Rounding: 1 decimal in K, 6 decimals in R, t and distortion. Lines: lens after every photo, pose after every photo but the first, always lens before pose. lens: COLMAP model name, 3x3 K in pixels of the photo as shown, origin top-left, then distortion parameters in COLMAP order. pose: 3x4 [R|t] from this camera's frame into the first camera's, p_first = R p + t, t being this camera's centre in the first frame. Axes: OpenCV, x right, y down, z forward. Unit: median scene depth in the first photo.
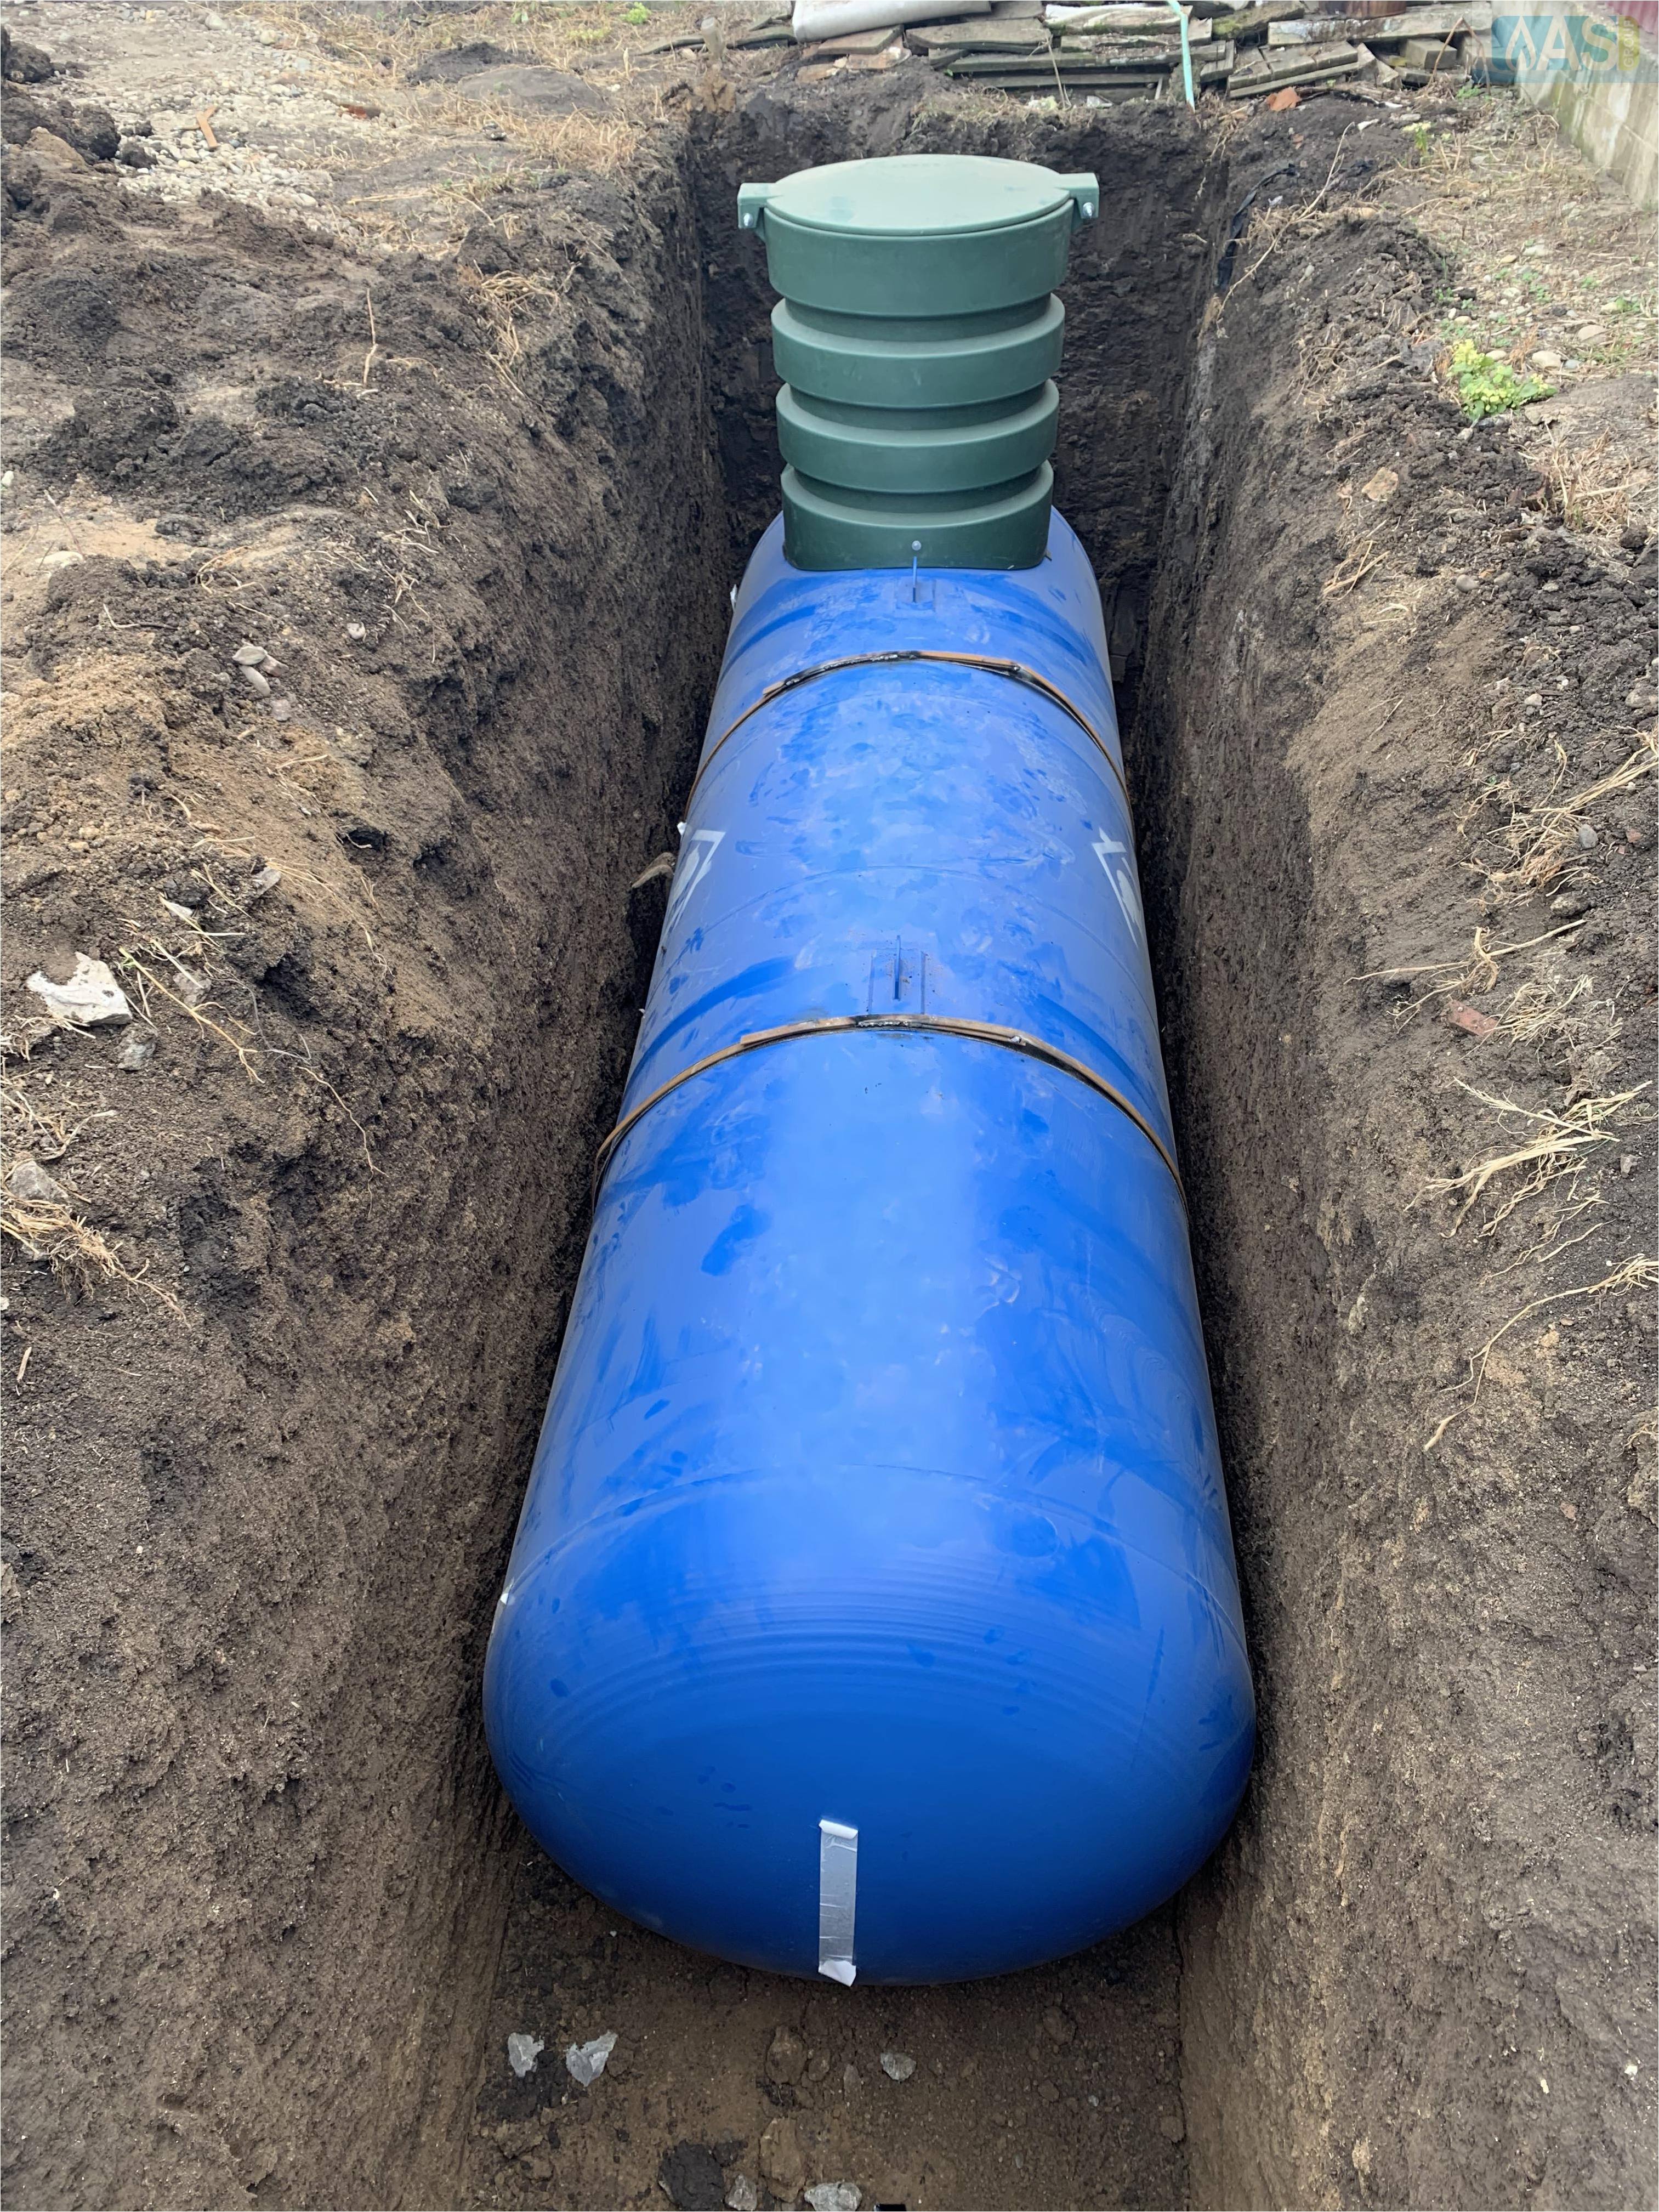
lens RADIAL K [[1688.7, 0, 831.7], [0, 1688.7, 1105.1], [0, 0, 1]] dist [0.032933, -0.027757]
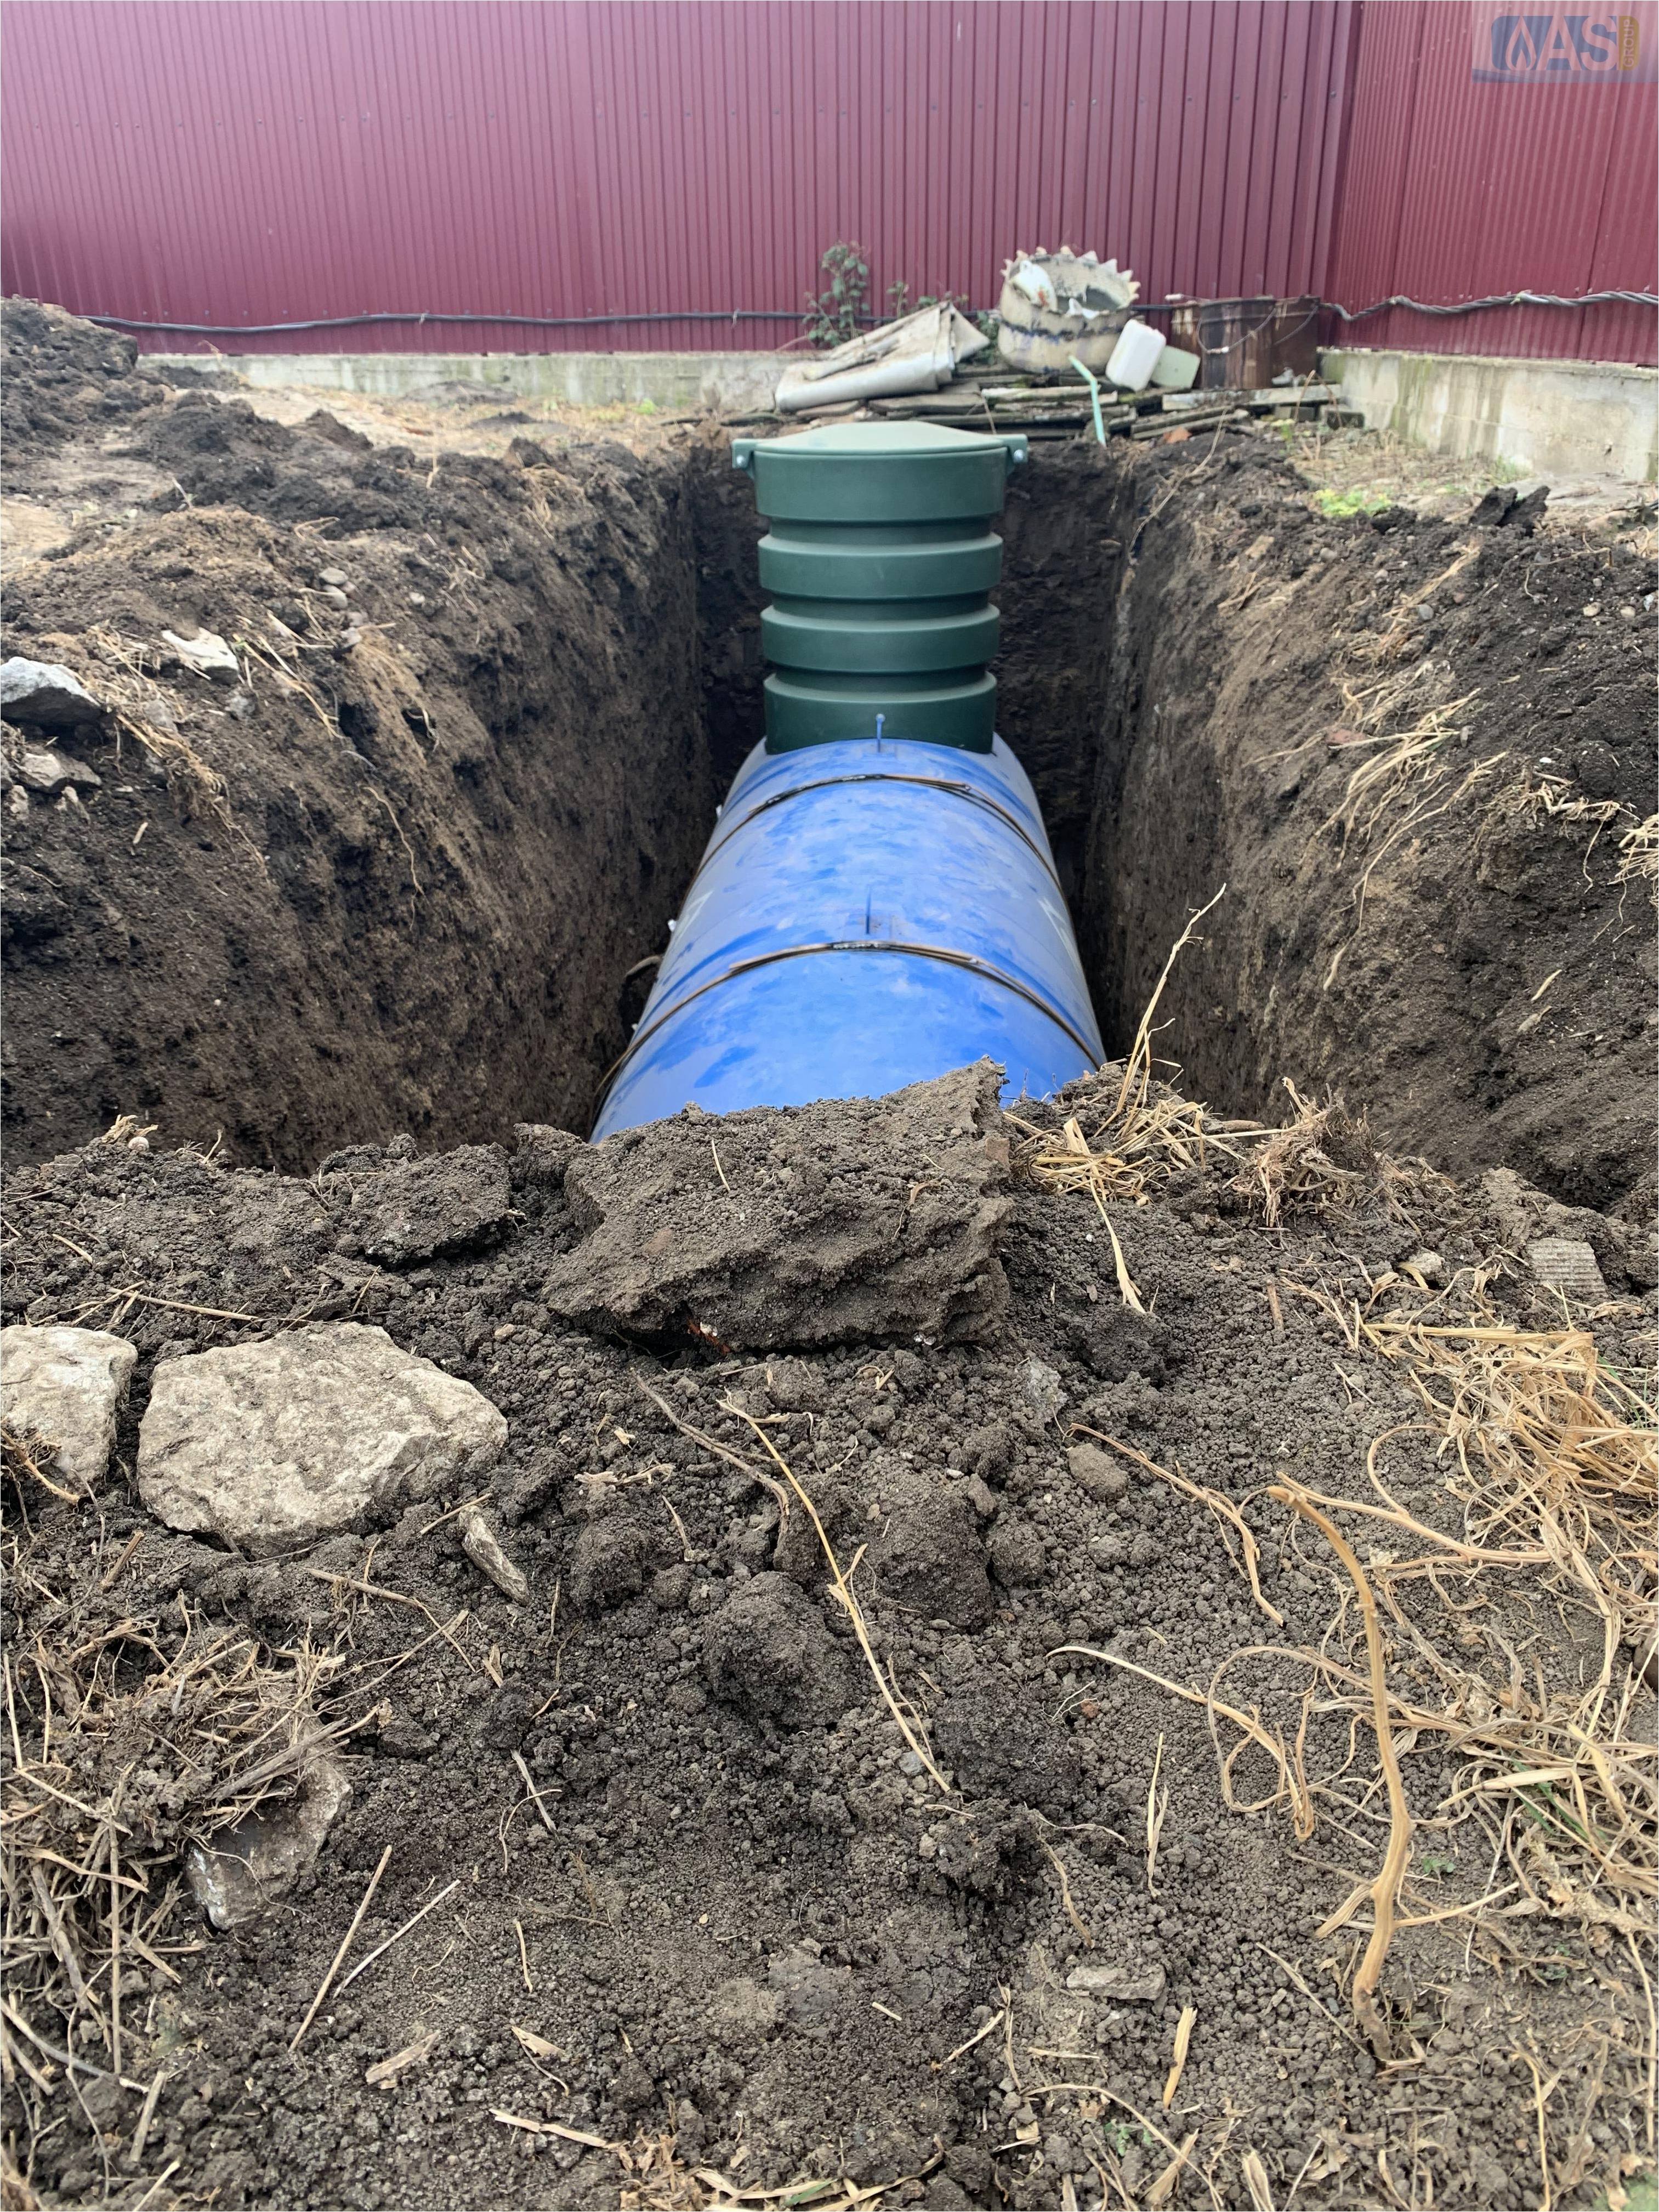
lens RADIAL K [[1688.7, 0, 833.8], [0, 1688.7, 1105.2], [0, 0, 1]] dist [0.032933, -0.027757]
pose [[0.999708, 0.008339, 0.022696, -0.006310], [-0.001695, 0.960511, -0.278236, 0.257000], [-0.024120, 0.278116, 0.960245, -0.038673]]
